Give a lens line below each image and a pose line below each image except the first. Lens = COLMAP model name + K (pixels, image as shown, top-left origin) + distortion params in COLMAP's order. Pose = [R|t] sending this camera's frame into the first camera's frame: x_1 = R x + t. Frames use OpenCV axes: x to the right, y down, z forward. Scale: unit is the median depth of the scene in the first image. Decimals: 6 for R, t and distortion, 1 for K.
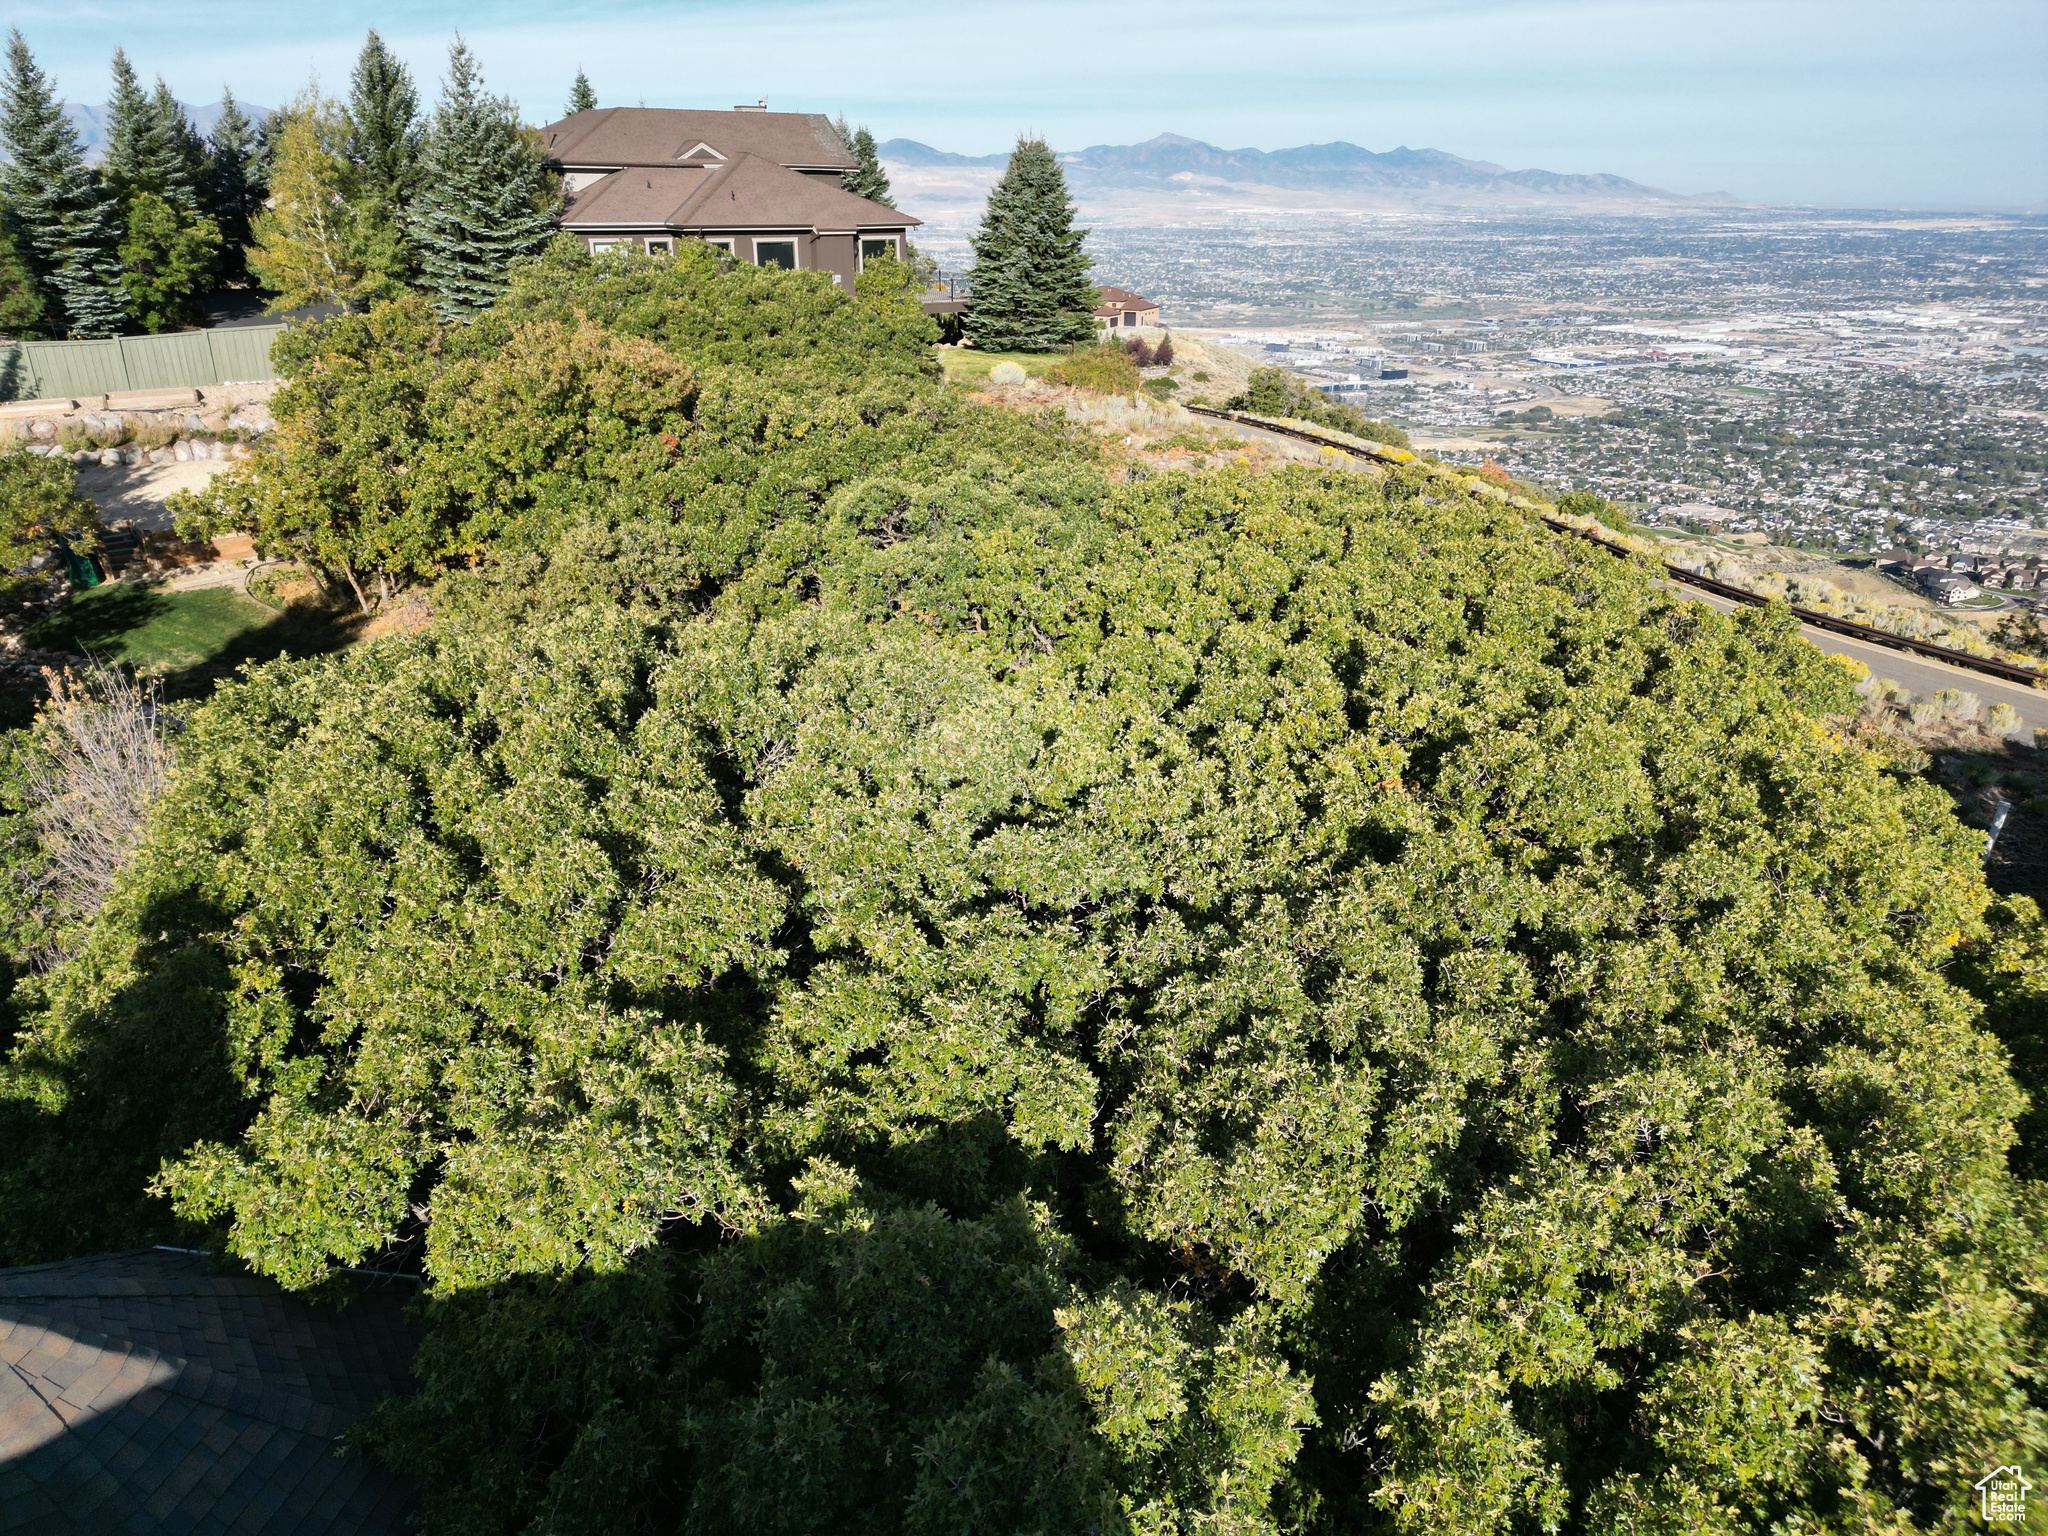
lens RADIAL K [[1445.2, 0, 1026.9], [0, 1445.2, 767.6], [0, 0, 1]] dist [0.075871, -0.050569]
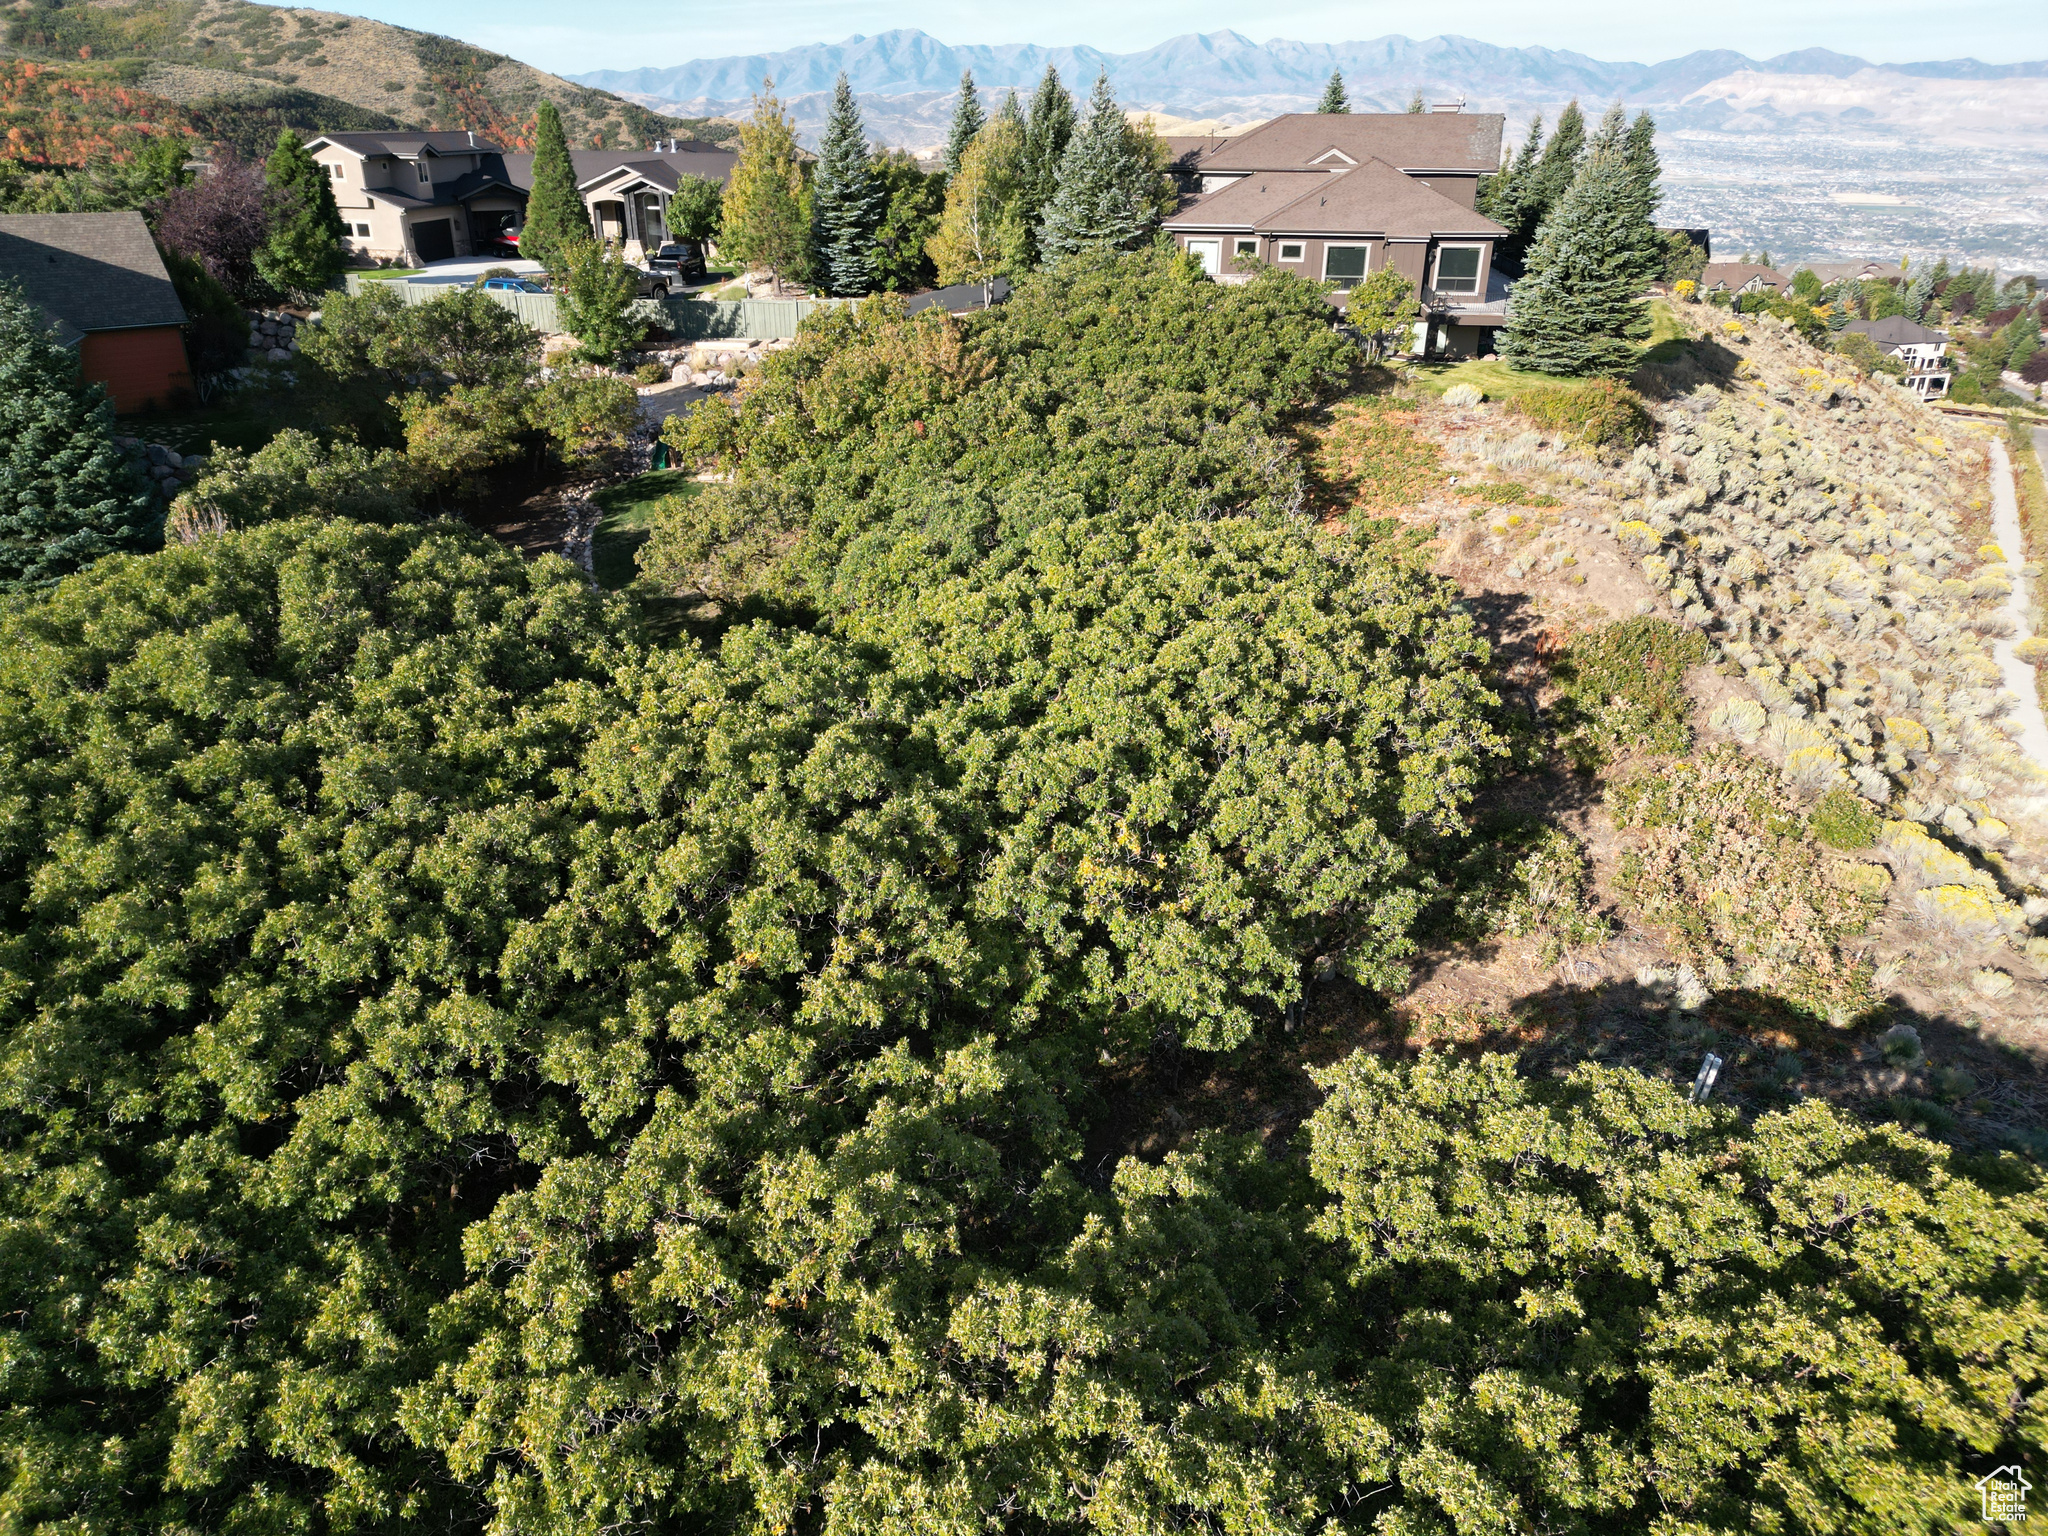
lens RADIAL K [[1445.2, 0, 1024.2], [0, 1445.2, 769.4], [0, 0, 1]] dist [0.075871, -0.050569]
pose [[0.758421, 0.279267, -0.588904, 0.354683], [-0.254983, 0.958670, 0.126236, -0.060197], [0.599818, 0.054420, 0.798284, 0.017187]]
